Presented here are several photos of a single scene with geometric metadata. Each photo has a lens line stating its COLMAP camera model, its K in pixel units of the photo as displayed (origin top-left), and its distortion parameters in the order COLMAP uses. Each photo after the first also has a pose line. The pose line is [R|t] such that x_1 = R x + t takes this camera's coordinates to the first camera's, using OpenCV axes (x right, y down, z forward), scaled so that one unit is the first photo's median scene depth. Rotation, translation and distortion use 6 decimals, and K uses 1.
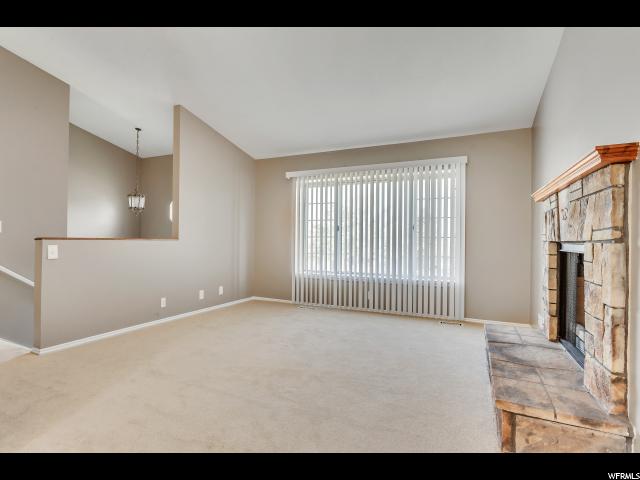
lens RADIAL K [[319.0, 0, 315.2], [0, 319.0, 237.4], [0, 0, 1]] dist [0.000625, 0.000358]
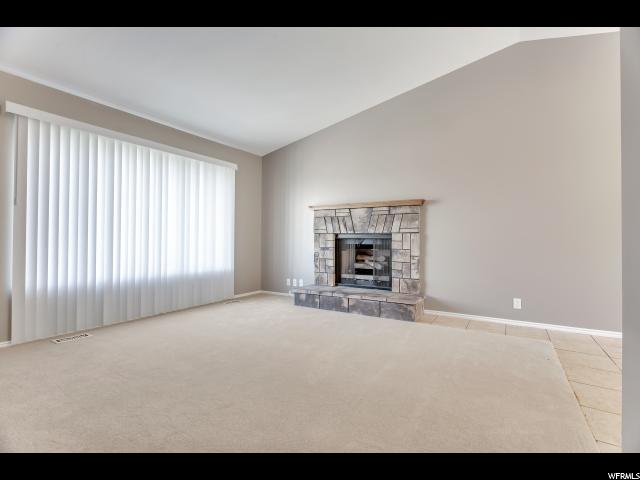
lens RADIAL K [[319.0, 0, 315.2], [0, 319.0, 237.4], [0, 0, 1]] dist [0.000625, 0.000358]
pose [[0.157018, 0.010715, 0.987538, -1.106186], [-0.014194, 0.999862, -0.008592, 0.053281], [-0.987494, -0.012668, 0.157148, 0.793696]]
